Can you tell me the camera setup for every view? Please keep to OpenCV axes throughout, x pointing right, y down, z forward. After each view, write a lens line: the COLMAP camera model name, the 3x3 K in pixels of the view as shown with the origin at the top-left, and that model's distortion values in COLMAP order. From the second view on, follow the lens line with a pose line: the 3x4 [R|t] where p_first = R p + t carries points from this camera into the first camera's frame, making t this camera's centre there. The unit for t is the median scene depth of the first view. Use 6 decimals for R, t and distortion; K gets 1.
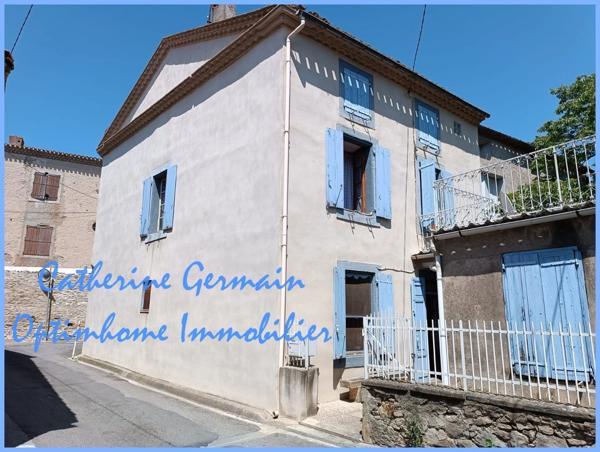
lens RADIAL K [[426.9, 0, 300.0], [0, 426.9, 226.0], [0, 0, 1]] dist [-0.004611, -0.005638]
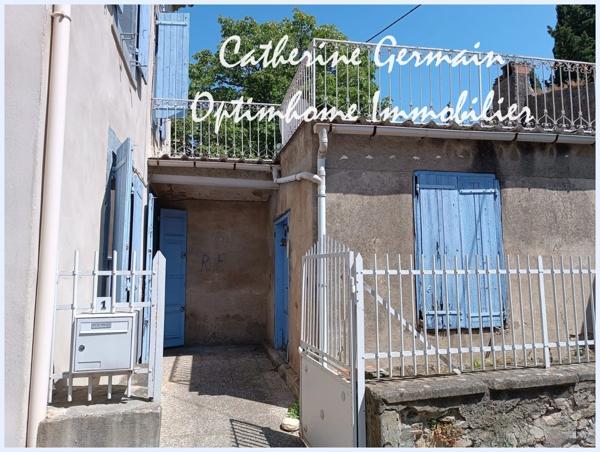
lens RADIAL K [[426.9, 0, 300.0], [0, 426.9, 226.0], [0, 0, 1]] dist [-0.004611, -0.005638]
pose [[0.457213, 0.068882, 0.886685, -0.276582], [-0.173838, 0.984687, 0.013143, 0.195763], [-0.872202, -0.160149, 0.462186, 0.870110]]
